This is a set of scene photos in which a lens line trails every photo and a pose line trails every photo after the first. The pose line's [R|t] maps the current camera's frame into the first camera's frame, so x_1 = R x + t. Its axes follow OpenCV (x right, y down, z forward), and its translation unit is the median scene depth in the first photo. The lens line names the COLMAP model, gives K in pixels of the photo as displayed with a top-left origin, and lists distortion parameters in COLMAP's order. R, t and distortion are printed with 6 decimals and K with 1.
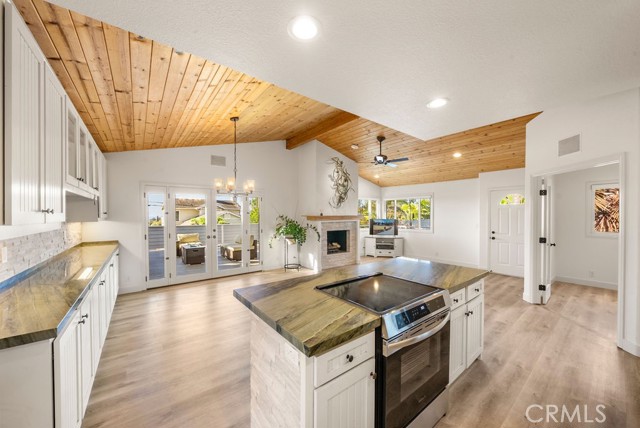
lens RADIAL K [[234.5, 0, 318.0], [0, 234.5, 215.3], [0, 0, 1]] dist [-0.000581, -0.000106]
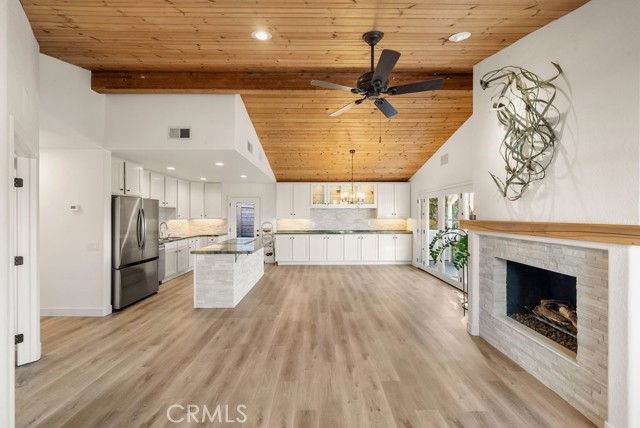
lens RADIAL K [[234.5, 0, 317.2], [0, 234.5, 214.6], [0, 0, 1]] dist [-0.000581, -0.000106]
pose [[-0.599201, -0.003032, -0.800593, 0.558277], [-0.009444, 0.999950, 0.003282, -0.007477], [0.800543, 0.009527, -0.599200, 0.989580]]
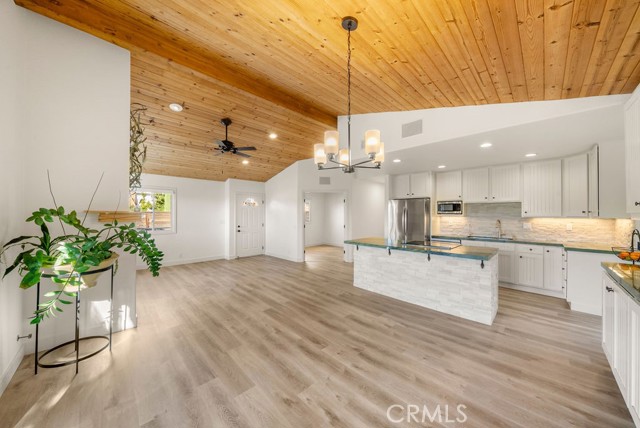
lens RADIAL K [[222.7, 0, 319.8], [0, 222.7, 214.0], [0, 0, 1]] dist [0.001182, 0.000079]
pose [[-0.130297, 0.000508, 0.991475, -0.466526], [0.000419, 1.000000, -0.000458, 0.011252], [-0.991475, 0.000356, -0.130297, 0.656299]]
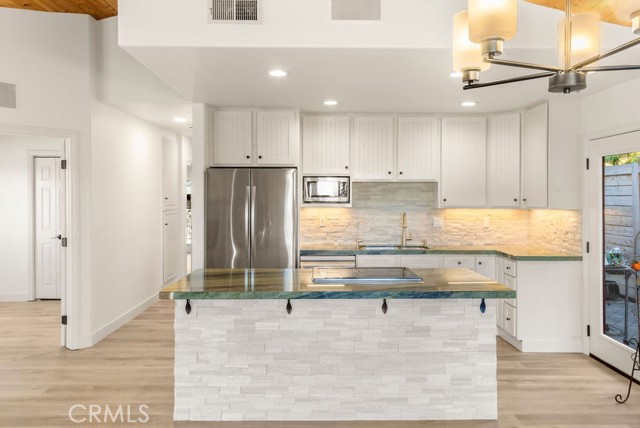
lens RADIAL K [[486.6, 0, 320.3], [0, 486.6, 210.4], [0, 0, 1]] dist [0.040597, 0.003679]
pose [[-0.807691, -0.015698, 0.589397, -0.212379], [0.000878, 0.999612, 0.027827, 0.000355], [-0.589605, 0.022993, -0.807364, 0.784569]]
